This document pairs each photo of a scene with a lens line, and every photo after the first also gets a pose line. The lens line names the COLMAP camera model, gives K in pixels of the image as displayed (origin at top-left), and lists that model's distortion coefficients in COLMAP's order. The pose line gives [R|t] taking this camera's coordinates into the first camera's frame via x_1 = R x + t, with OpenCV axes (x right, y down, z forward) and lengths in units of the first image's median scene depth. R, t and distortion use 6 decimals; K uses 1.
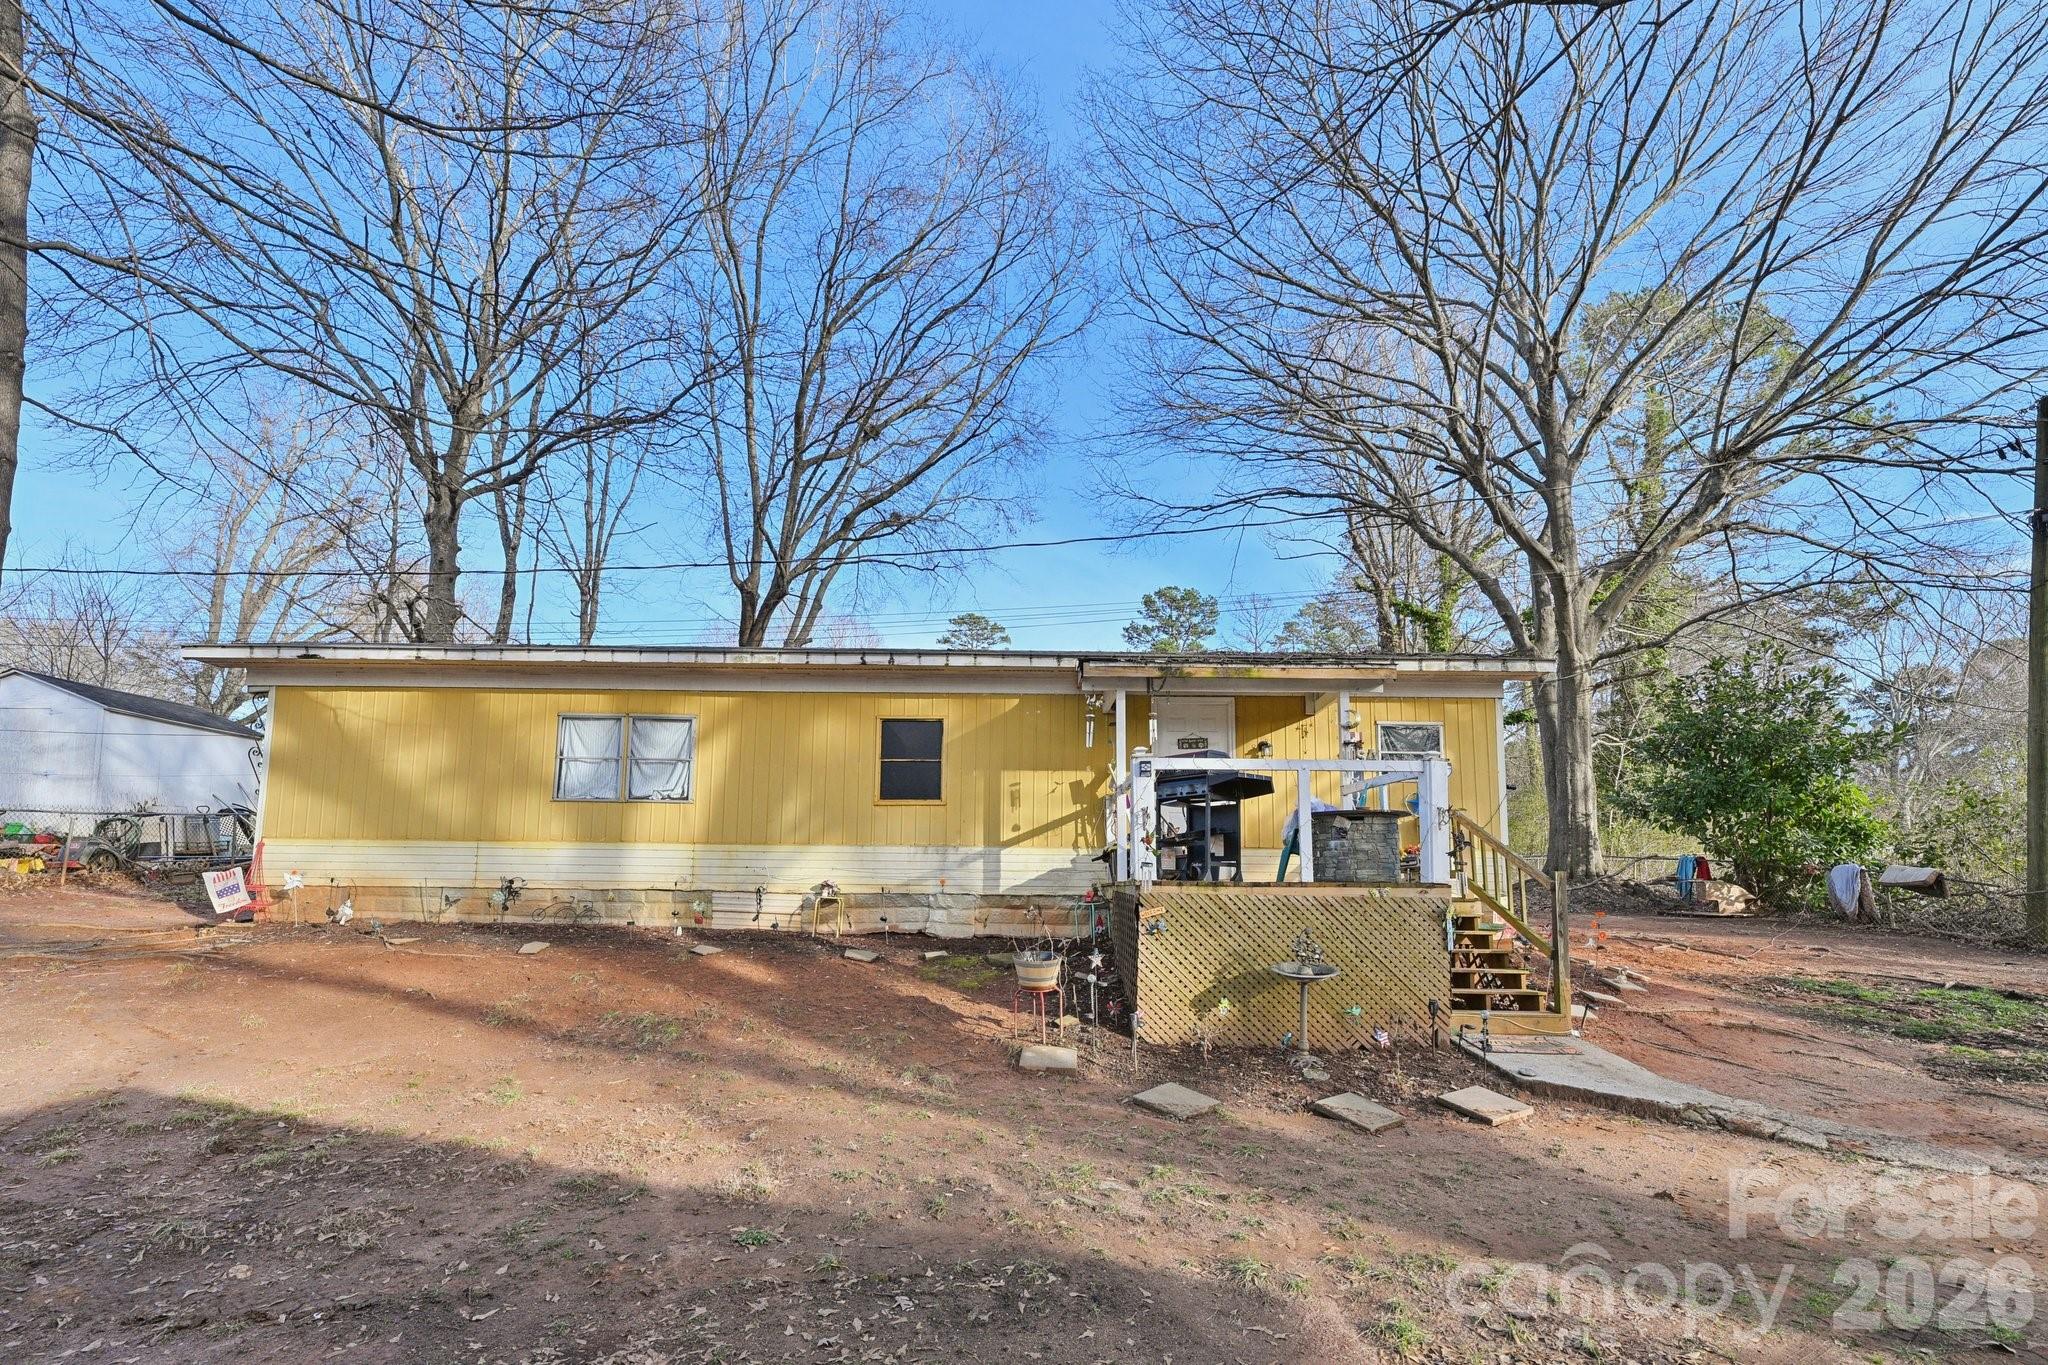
lens RADIAL K [[920.3, 0, 1027.4], [0, 920.3, 673.0], [0, 0, 1]] dist [-0.001392, -0.000470]
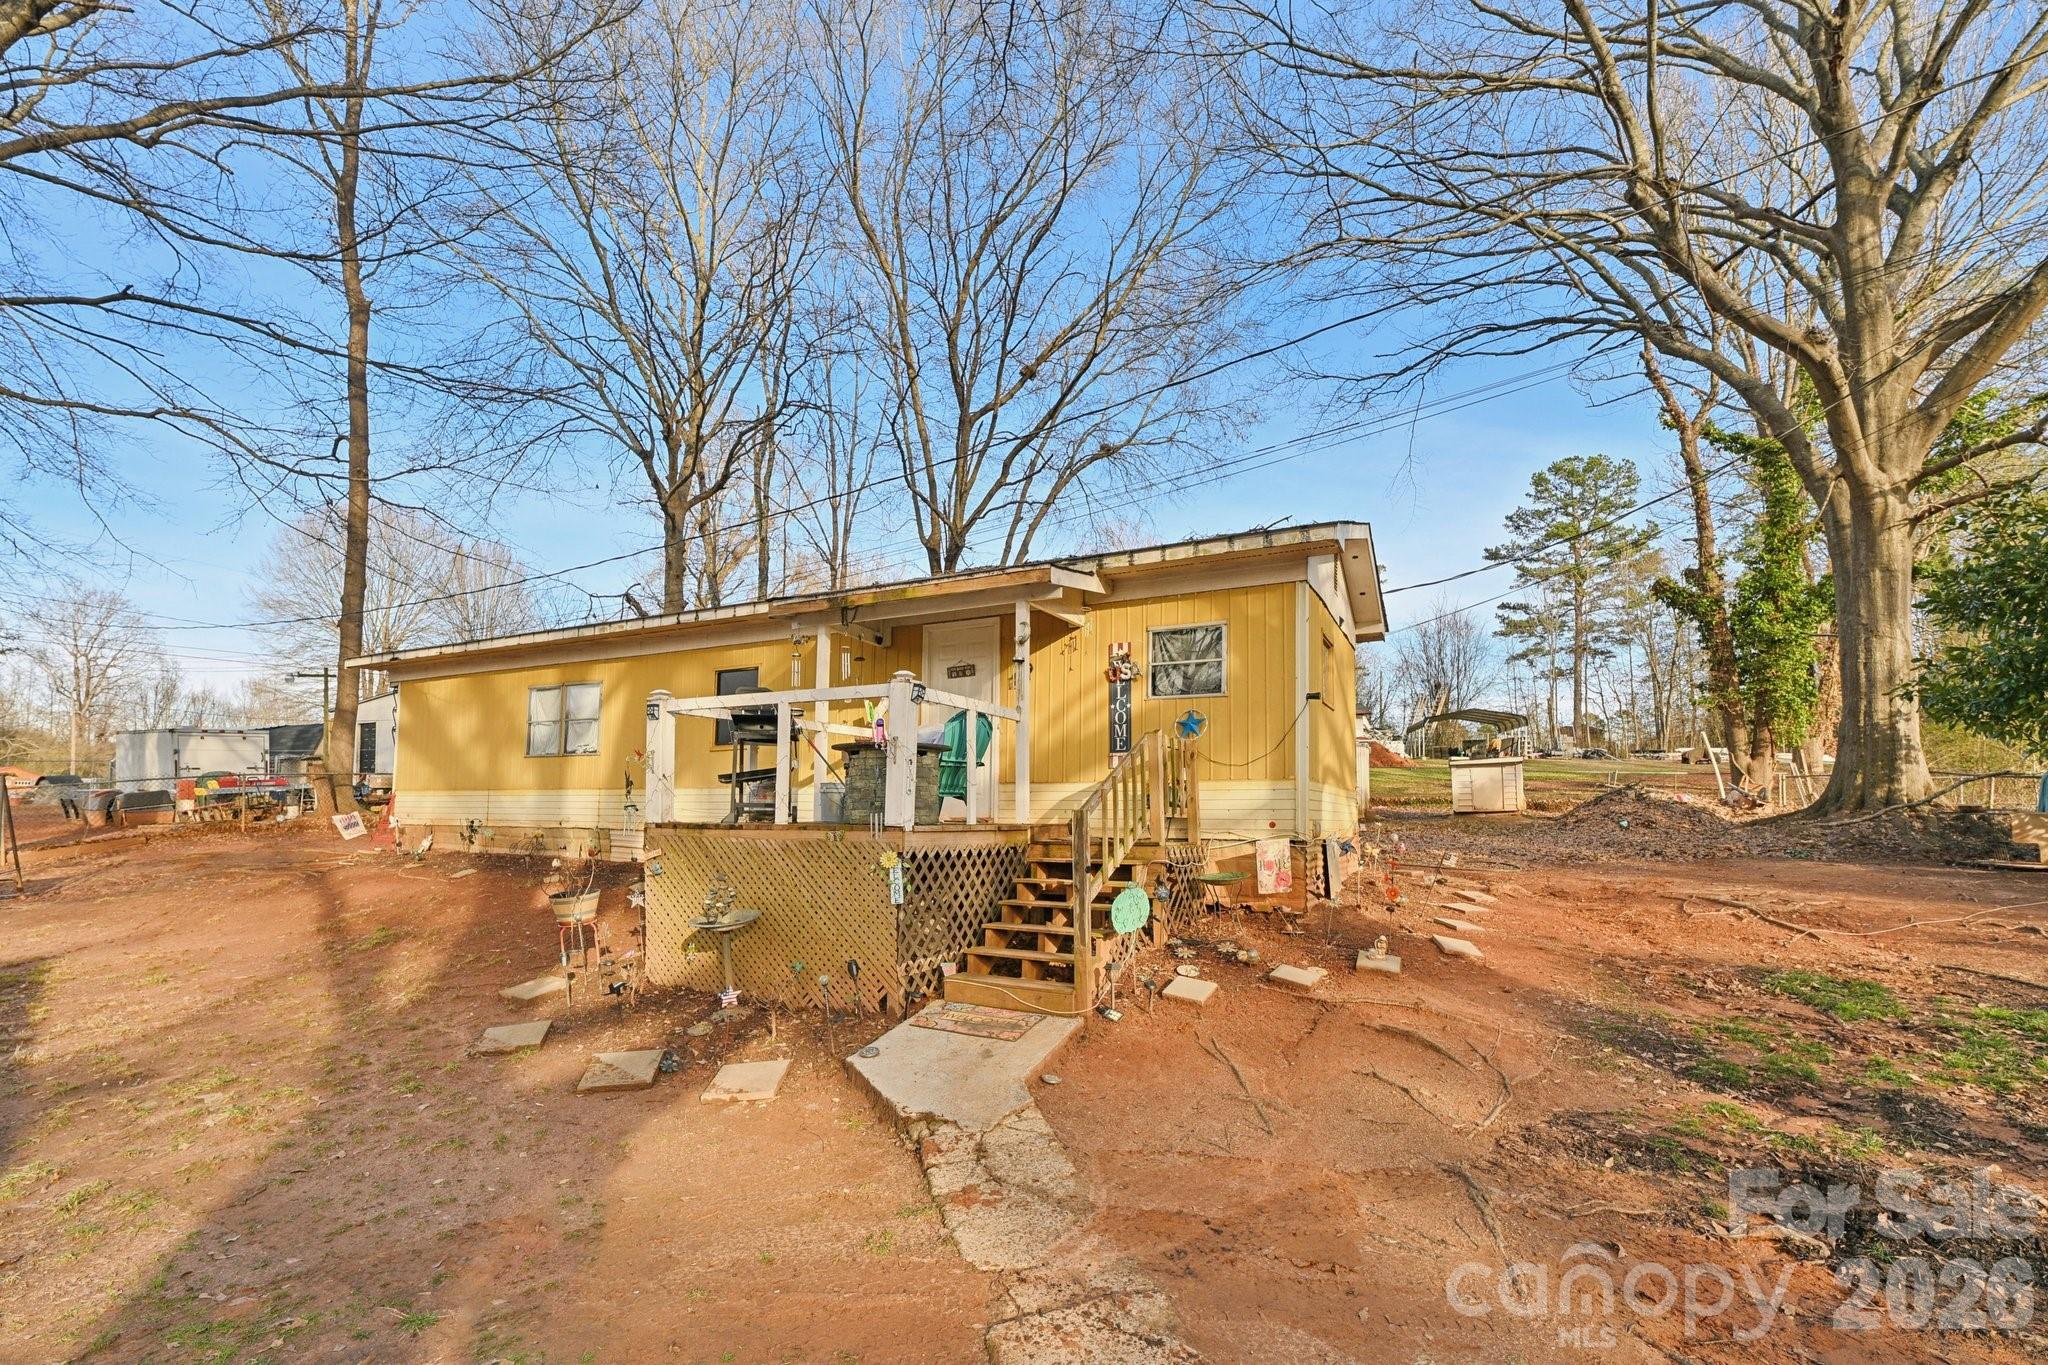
lens RADIAL K [[920.3, 0, 1024.3], [0, 920.3, 661.4], [0, 0, 1]] dist [-0.001392, -0.000470]
pose [[0.884513, -0.082519, -0.459159, 0.660305], [0.110414, 0.993298, 0.034186, 0.043614], [0.453261, -0.080935, 0.887696, 0.217874]]
